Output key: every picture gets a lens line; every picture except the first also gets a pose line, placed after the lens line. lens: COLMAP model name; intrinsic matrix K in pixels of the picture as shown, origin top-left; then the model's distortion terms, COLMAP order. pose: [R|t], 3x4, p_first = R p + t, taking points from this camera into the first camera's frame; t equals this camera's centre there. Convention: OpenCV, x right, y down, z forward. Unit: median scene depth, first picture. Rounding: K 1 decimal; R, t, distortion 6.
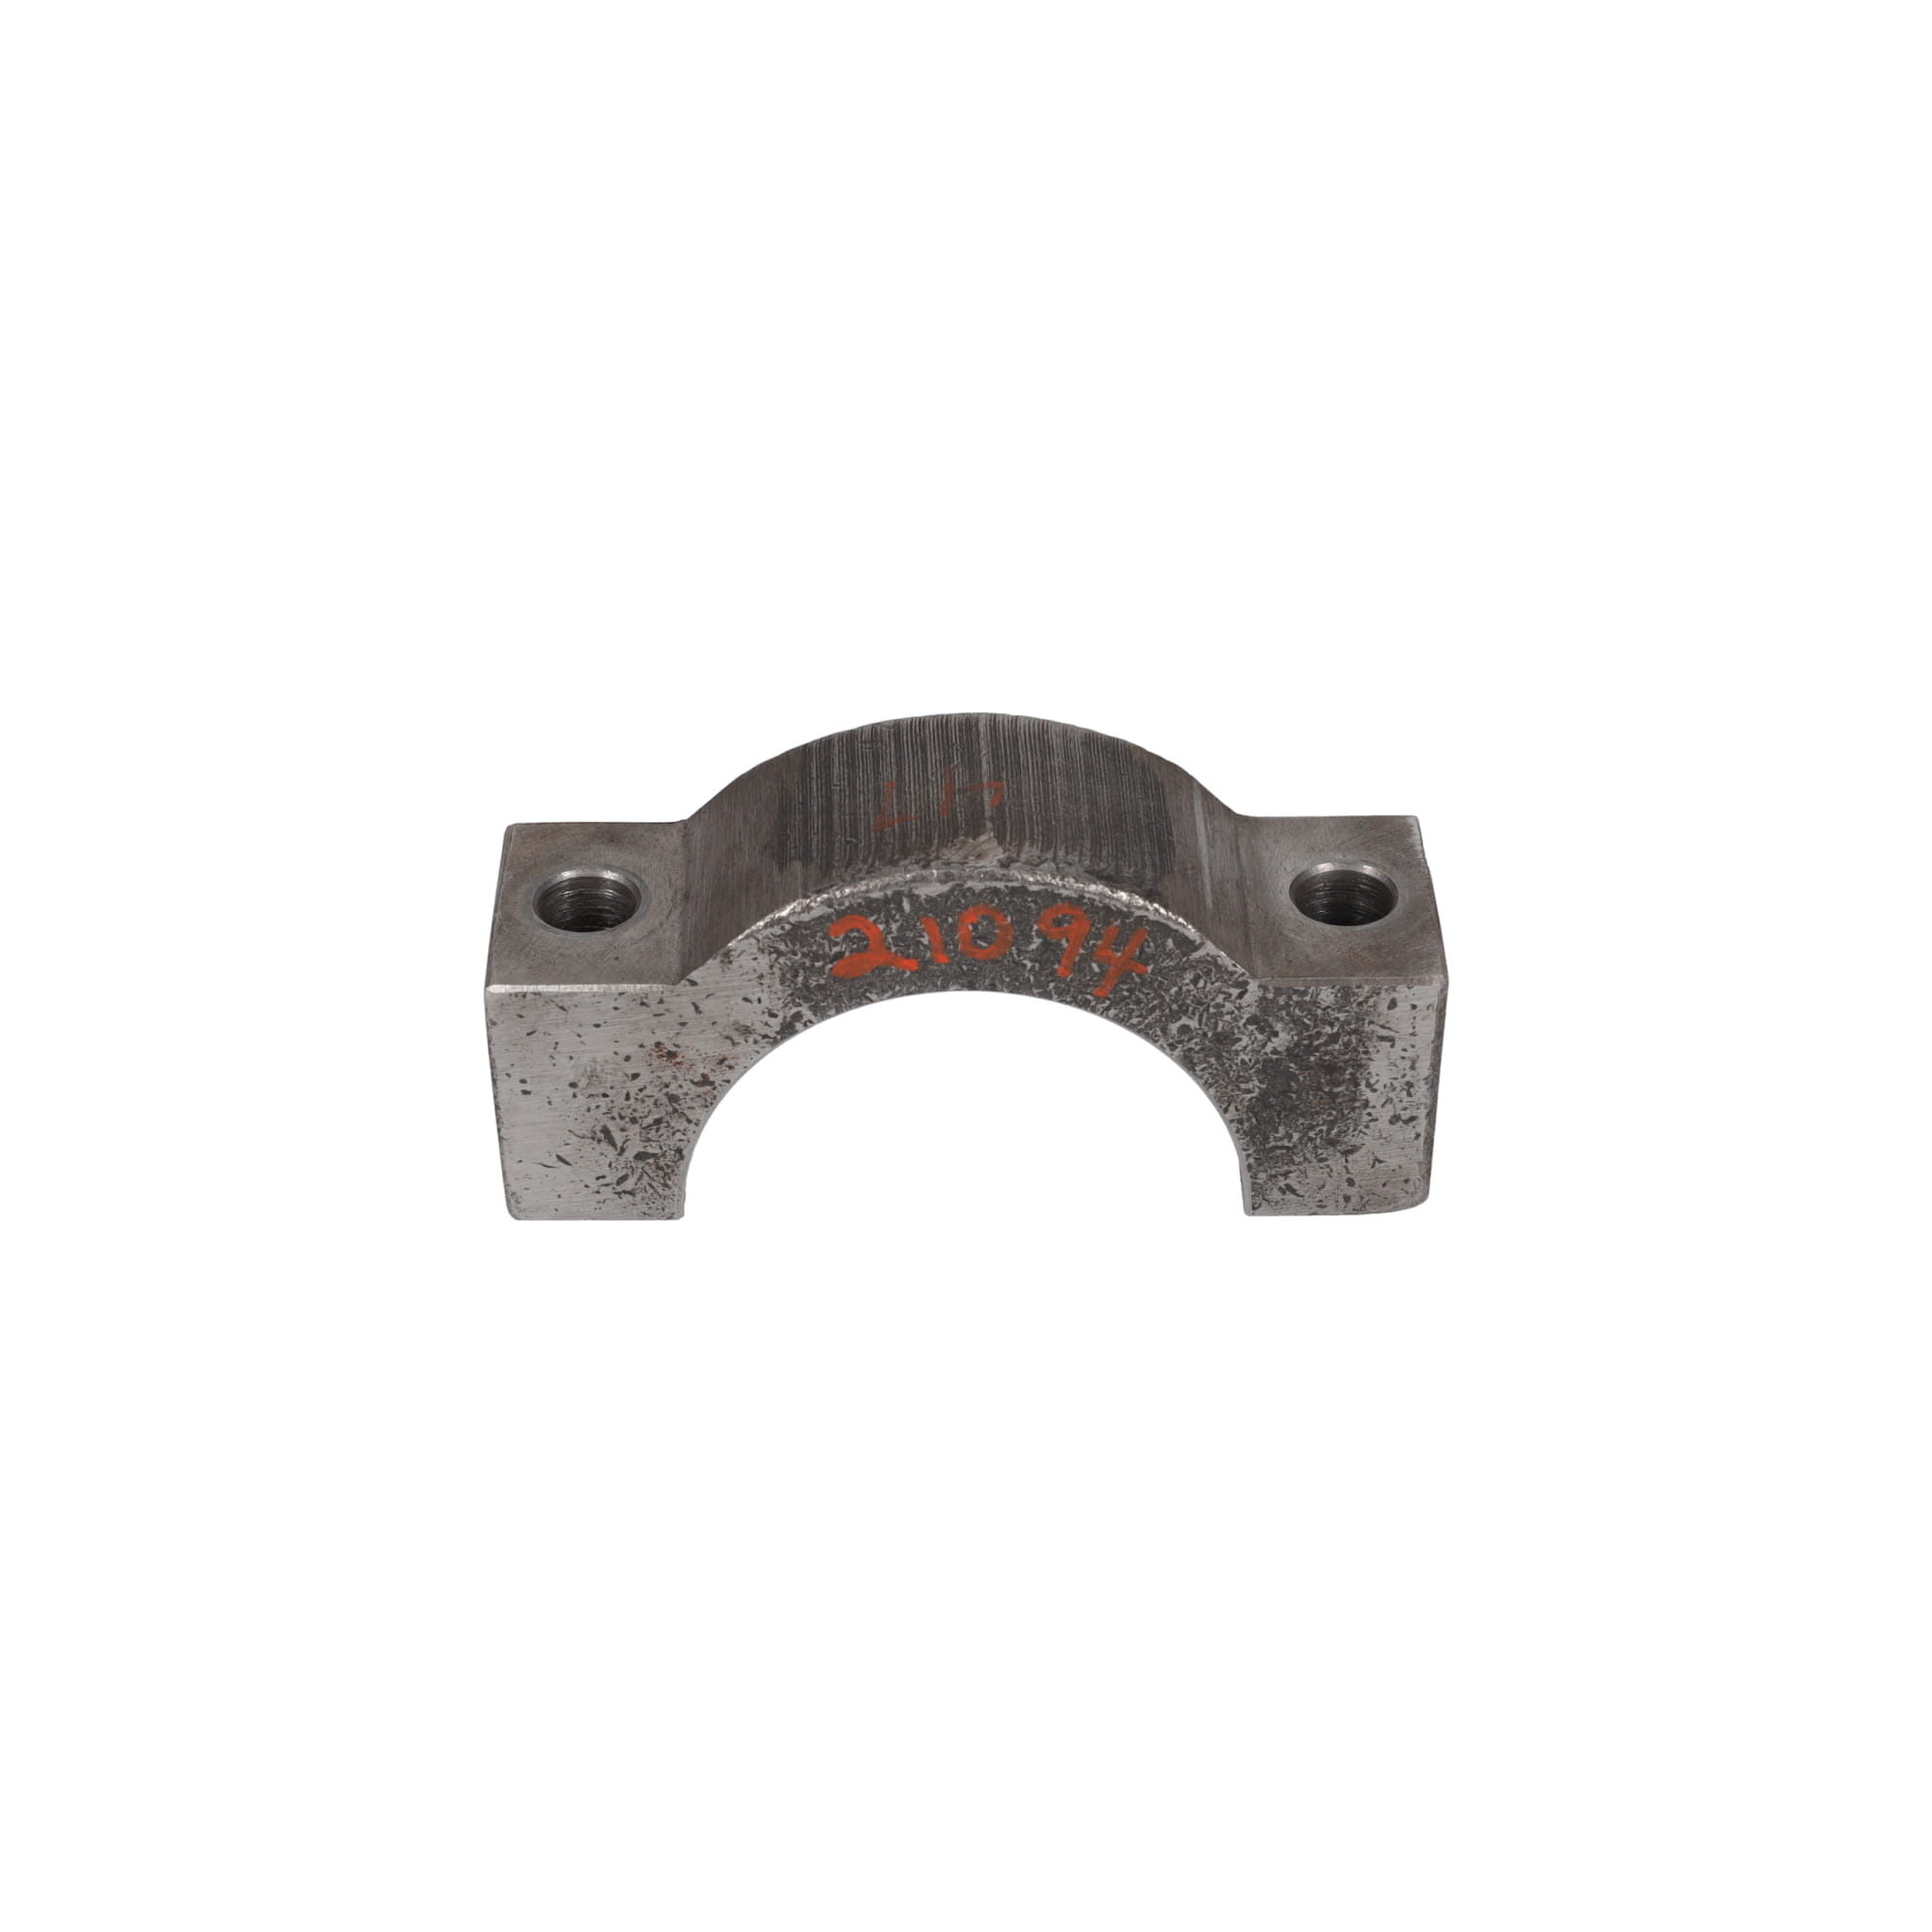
lens RADIAL K [[4589.8, 0, 970.7], [0, 4589.8, 973.9], [0, 0, 1]] dist [0.162519, 0.000000]
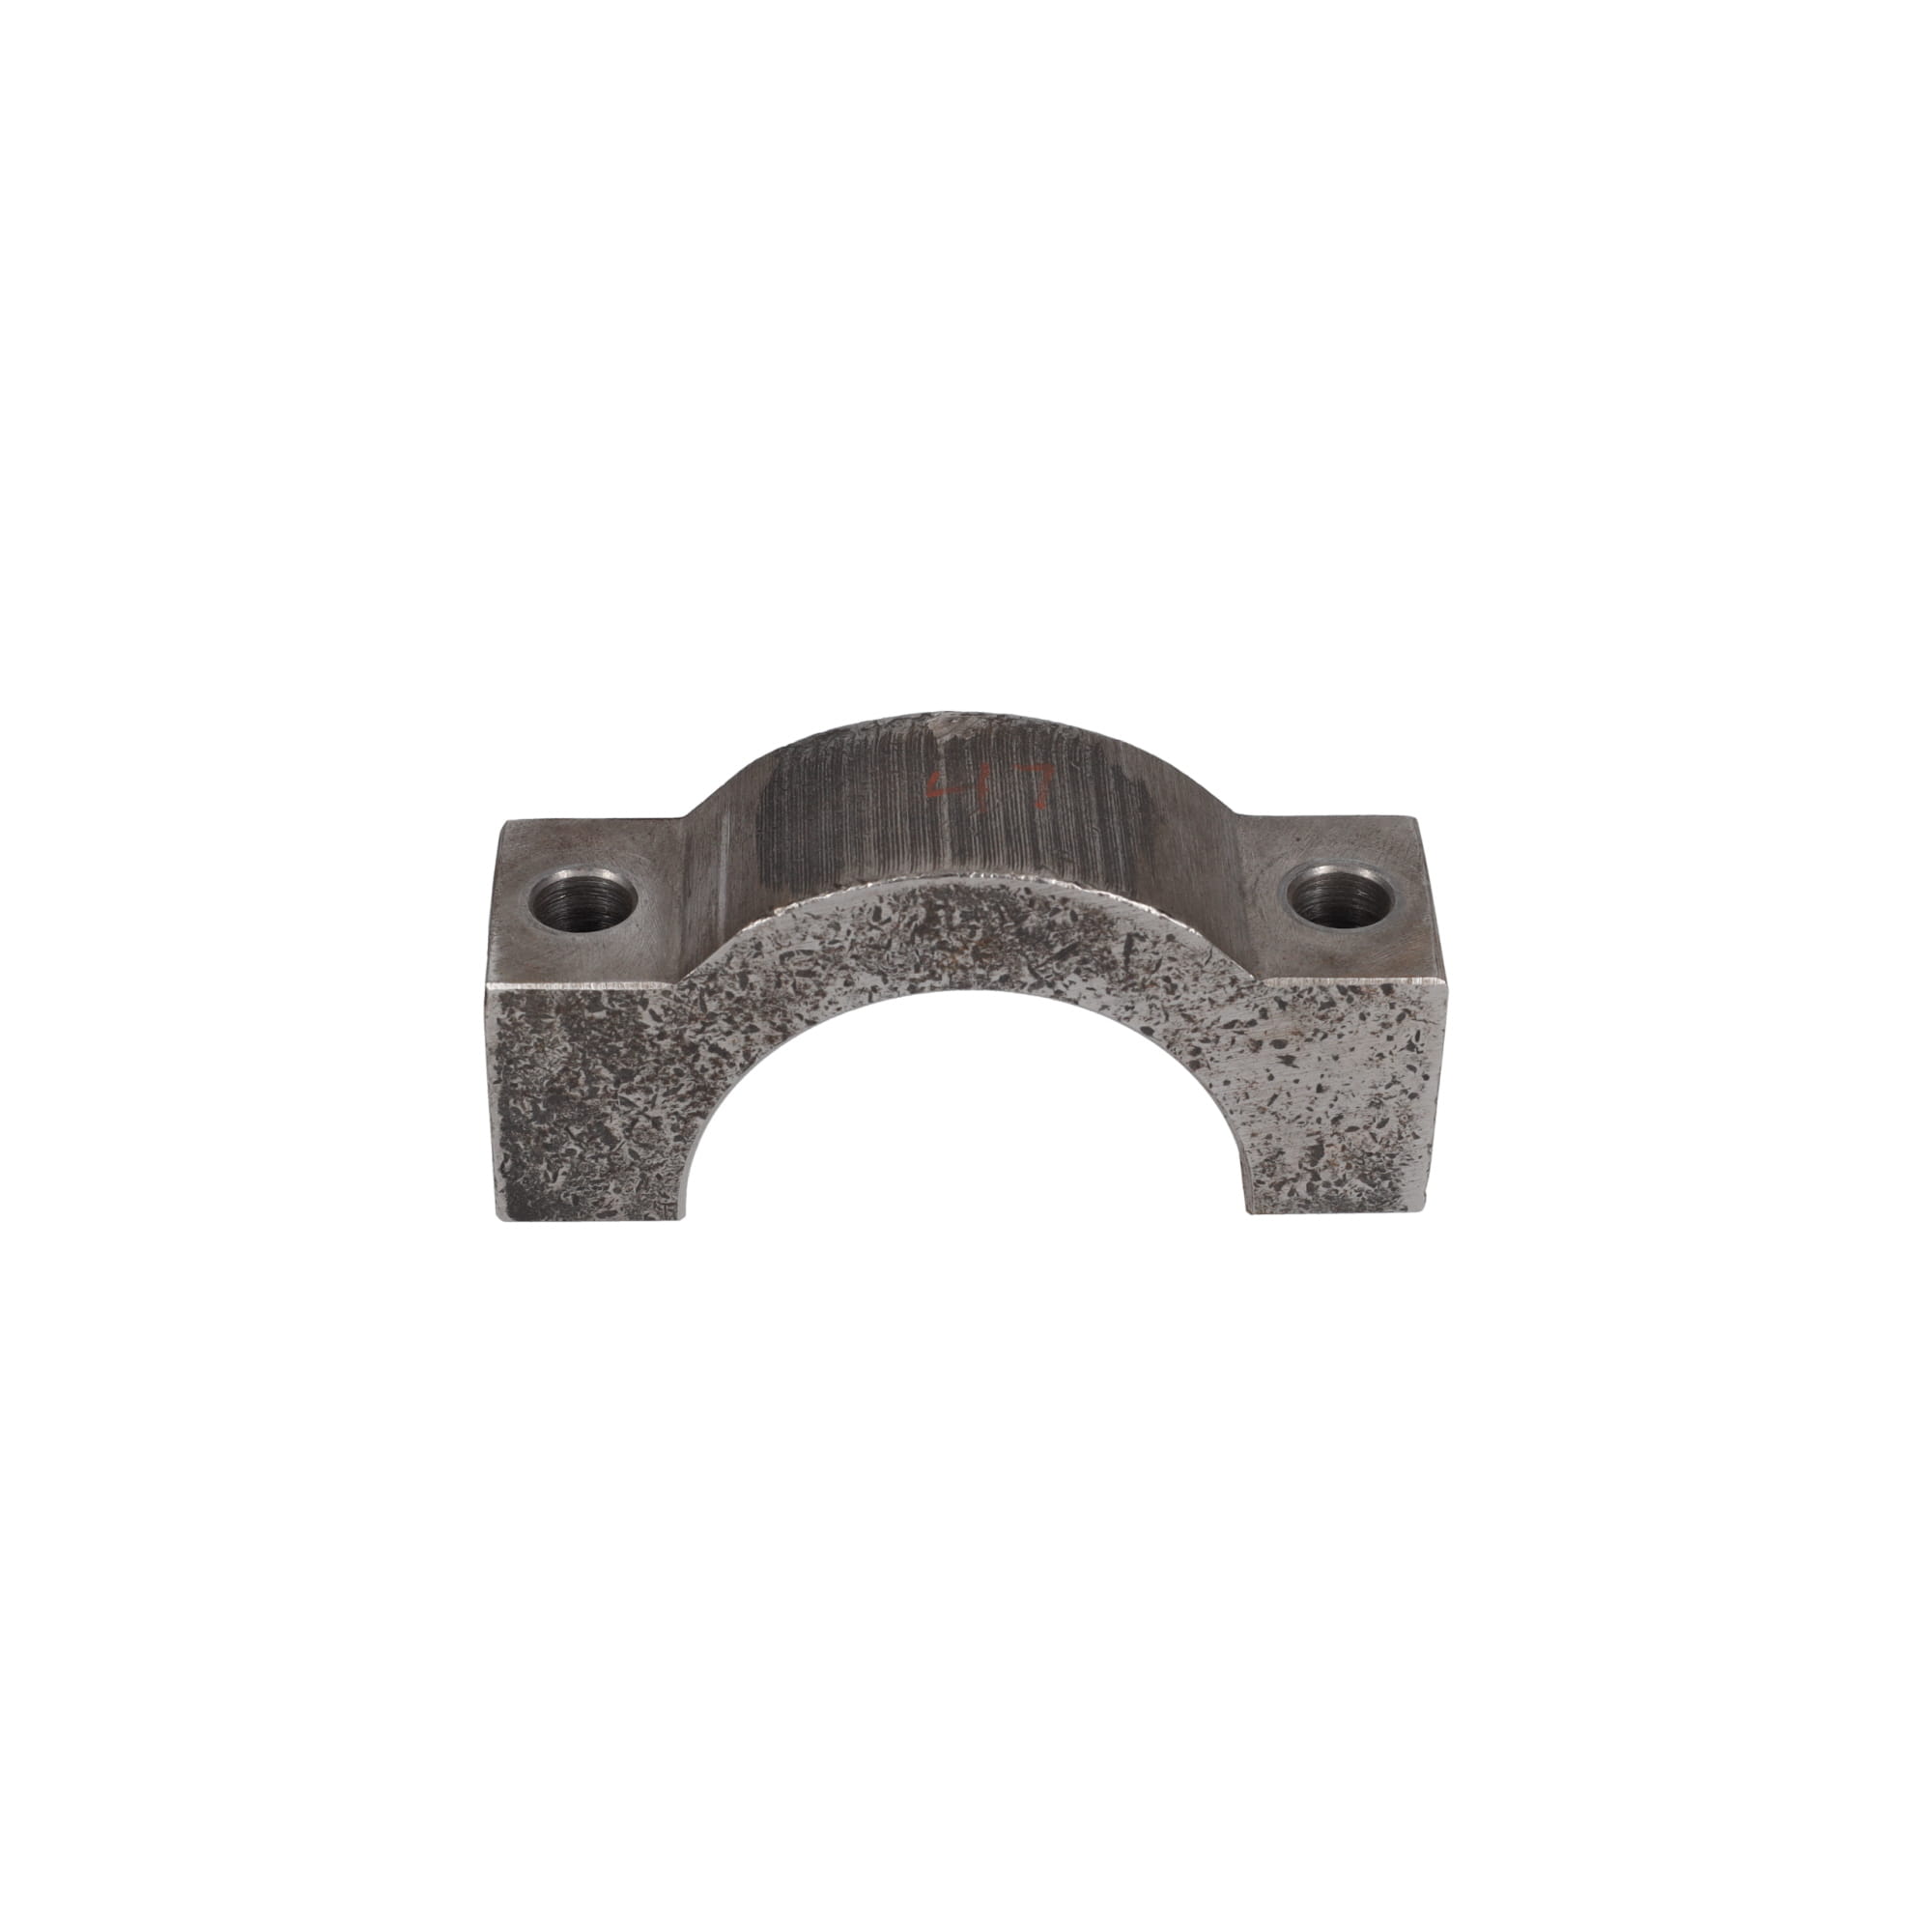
lens RADIAL K [[4589.8, 0, 964.8], [0, 4589.8, 963.2], [0, 0, 1]] dist [0.162519, 0.000000]
pose [[-0.999930, -0.006177, -0.010099, 0.008647], [-0.011435, 0.283256, 0.958976, -0.984797], [-0.003063, 0.959024, -0.283307, 1.316485]]
